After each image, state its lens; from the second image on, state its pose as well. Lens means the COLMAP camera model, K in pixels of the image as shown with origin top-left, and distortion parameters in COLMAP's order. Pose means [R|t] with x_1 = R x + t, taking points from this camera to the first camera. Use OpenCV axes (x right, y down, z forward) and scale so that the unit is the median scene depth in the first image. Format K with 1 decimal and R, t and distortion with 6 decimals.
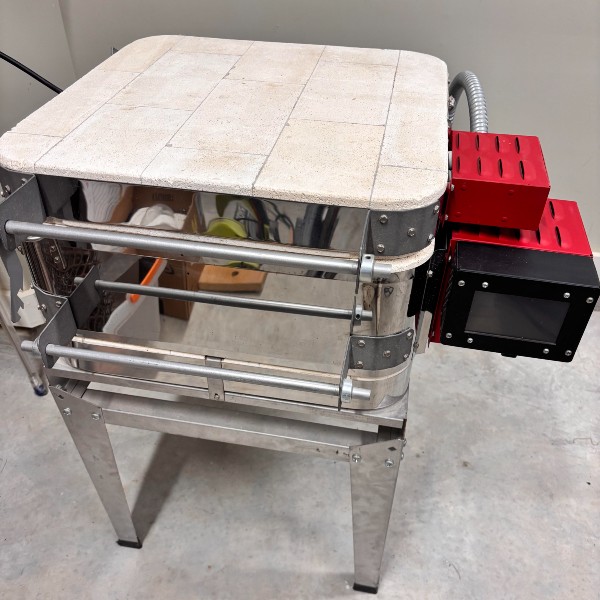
lens RADIAL K [[616.5, 0, 299.2], [0, 616.5, 341.8], [0, 0, 1]] dist [0.015102, 0.000000]
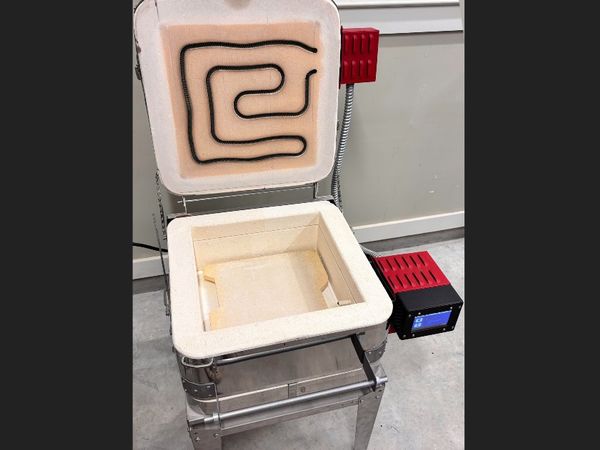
lens RADIAL K [[459.6, 0, 300.0], [0, 459.6, 221.1], [0, 0, 1]] dist [0.023042, -0.027134]
pose [[0.901655, -0.248236, 0.354115, -0.334457], [0.268089, 0.963367, -0.007290, -0.291590], [-0.339332, 0.101507, 0.935174, -0.248677]]
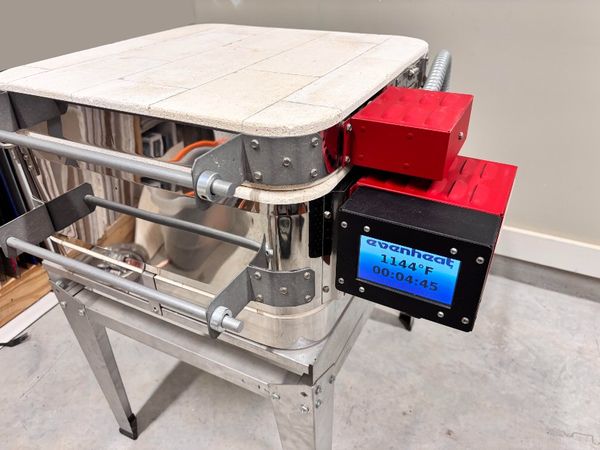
lens RADIAL K [[459.6, 0, 303.8], [0, 459.6, 227.1], [0, 0, 1]] dist [0.023042, -0.027134]
pose [[0.958668, 0.126109, -0.255053, 0.218084], [-0.163876, 0.977524, -0.132633, 0.007493], [0.232594, 0.168948, 0.957787, 0.177280]]
